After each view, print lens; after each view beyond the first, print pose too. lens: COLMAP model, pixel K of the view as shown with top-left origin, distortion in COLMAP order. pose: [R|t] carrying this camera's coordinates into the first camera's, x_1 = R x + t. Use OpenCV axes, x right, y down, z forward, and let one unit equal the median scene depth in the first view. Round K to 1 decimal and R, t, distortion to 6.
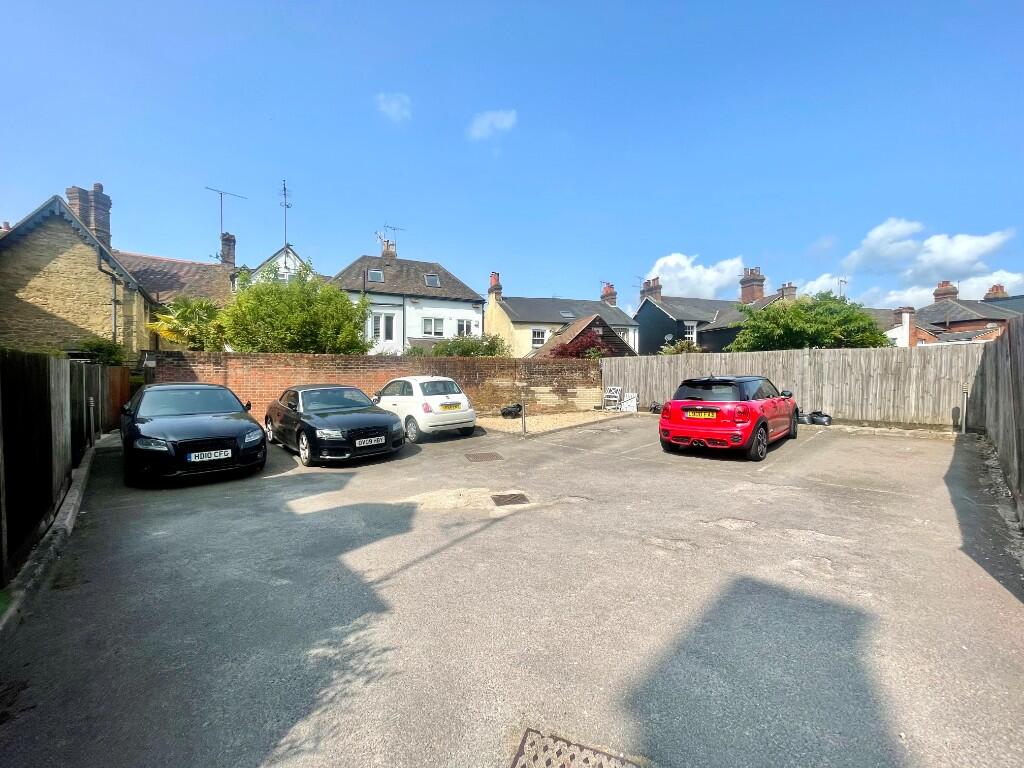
lens RADIAL K [[412.3, 0, 512.0], [0, 412.3, 384.0], [0, 0, 1]] dist [-0.001159, -0.000246]
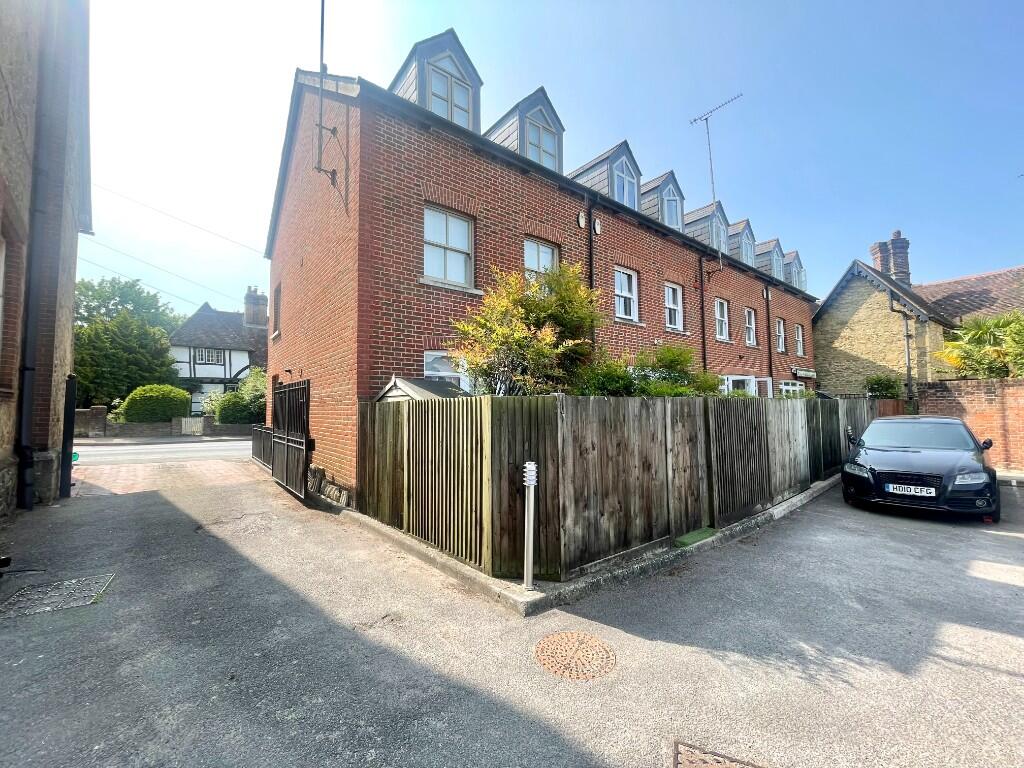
lens RADIAL K [[412.3, 0, 512.0], [0, 412.3, 384.0], [0, 0, 1]] dist [-0.001159, -0.000246]
pose [[-0.038843, -0.062939, -0.997261, 0.127695], [-0.006623, 0.998009, -0.062728, -0.005740], [0.999223, 0.004168, -0.039183, 0.029410]]
